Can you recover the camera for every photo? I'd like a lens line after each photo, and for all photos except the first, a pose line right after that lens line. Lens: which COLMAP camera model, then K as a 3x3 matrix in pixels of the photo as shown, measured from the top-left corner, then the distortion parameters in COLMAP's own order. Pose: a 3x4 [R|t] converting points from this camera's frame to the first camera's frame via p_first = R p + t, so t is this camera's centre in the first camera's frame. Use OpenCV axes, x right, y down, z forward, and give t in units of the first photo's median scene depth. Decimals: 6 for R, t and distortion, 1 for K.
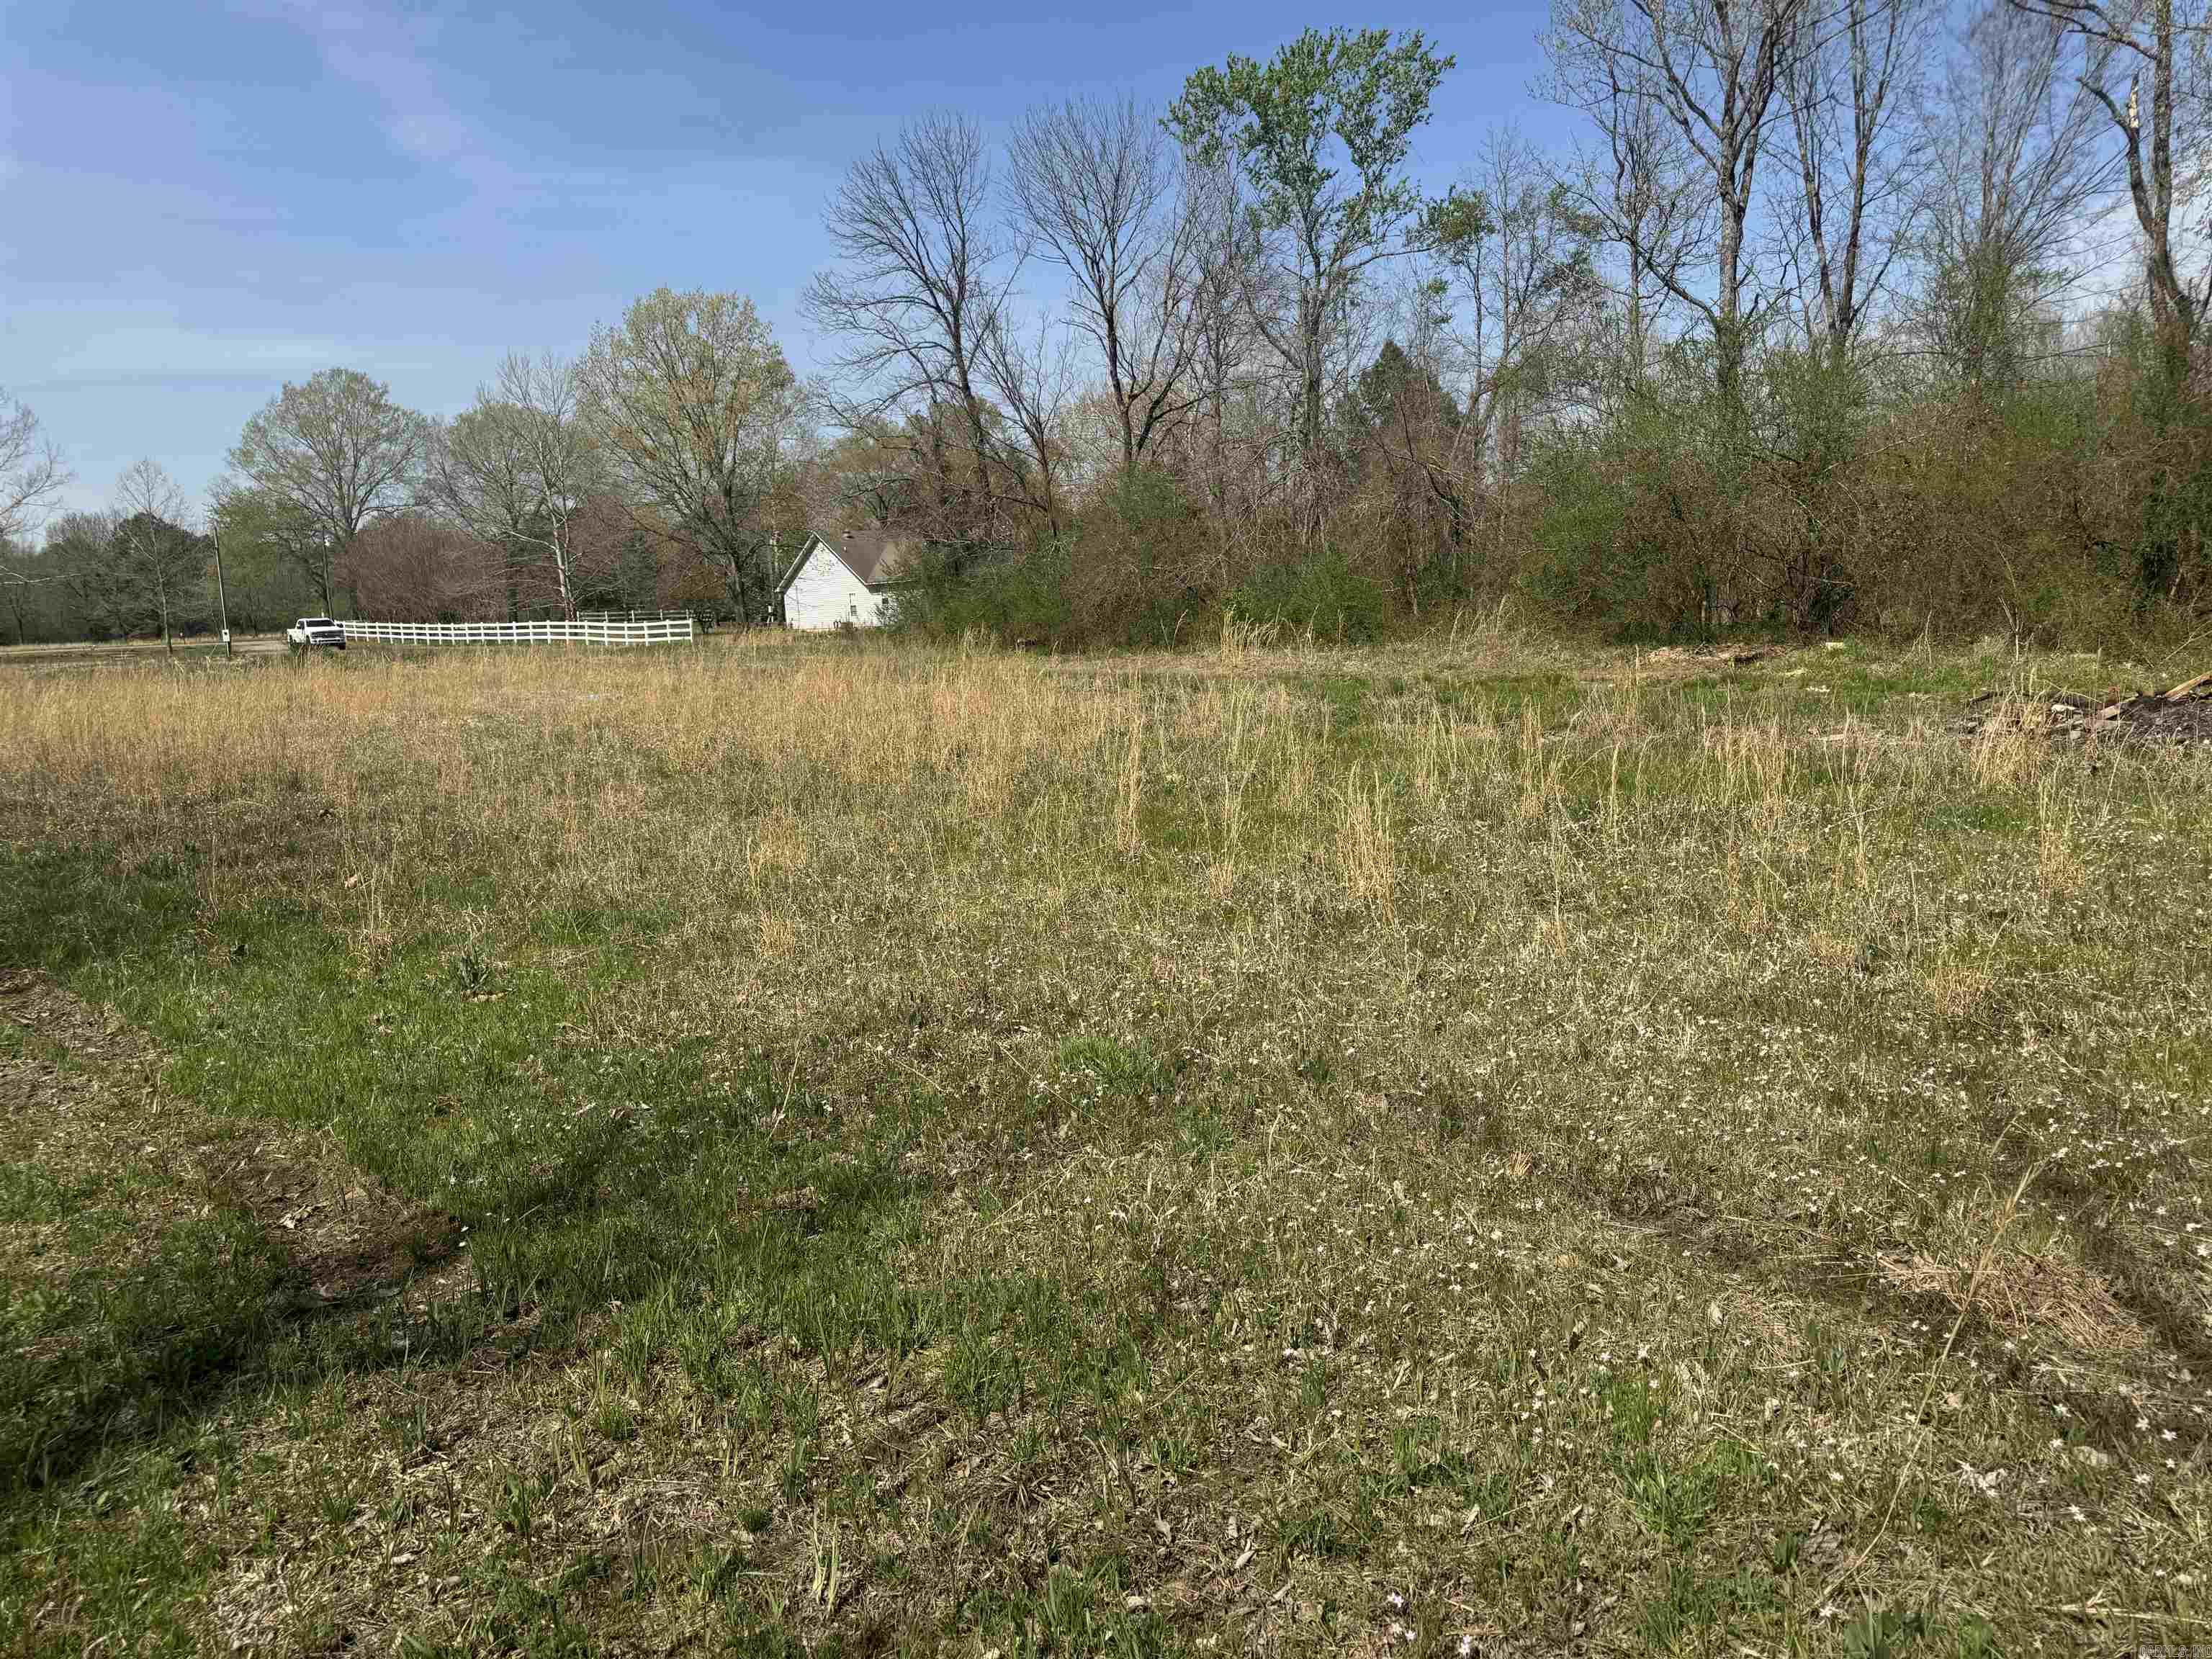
lens RADIAL K [[1524.9, 0, 1106.0], [0, 1524.9, 829.5], [0, 0, 1]] dist [-0.004276, -0.001891]
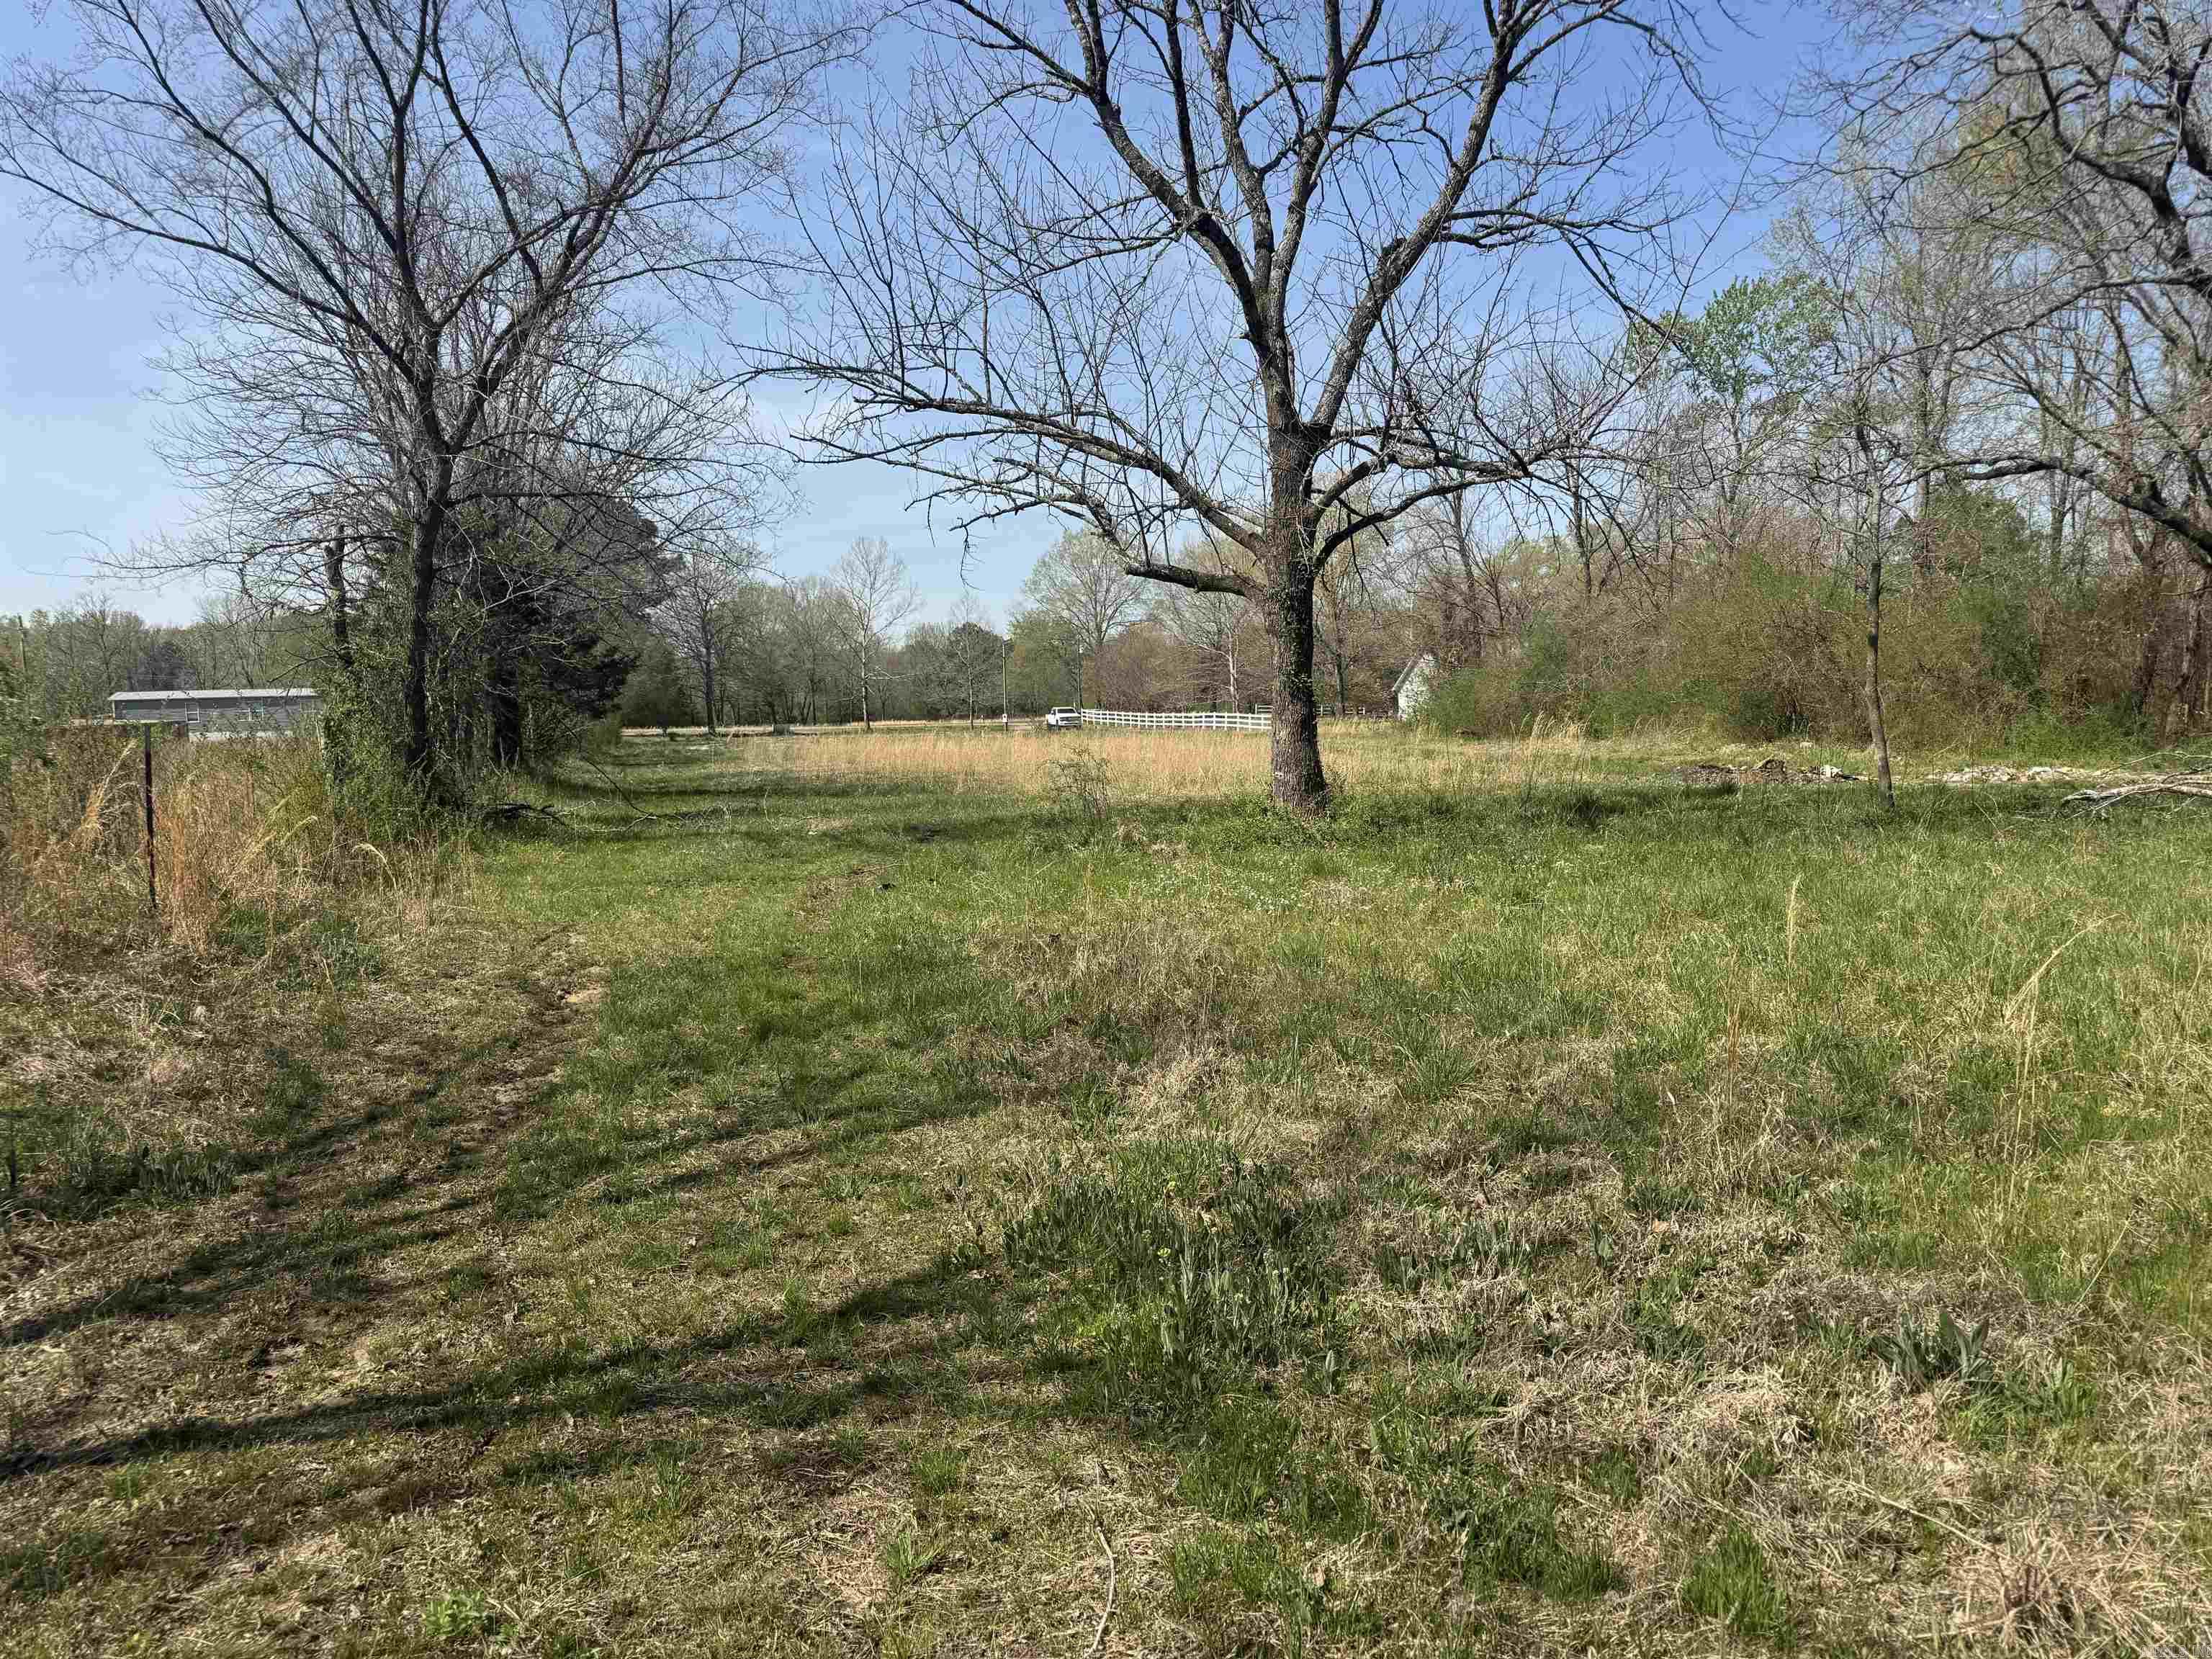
lens RADIAL K [[1524.9, 0, 1106.0], [0, 1524.9, 829.5], [0, 0, 1]] dist [-0.004276, -0.001891]
pose [[0.891579, 0.053739, -0.449665, 0.103844], [-0.080697, 0.995896, -0.040986, 0.018172], [0.445617, 0.072829, 0.892257, -0.150403]]
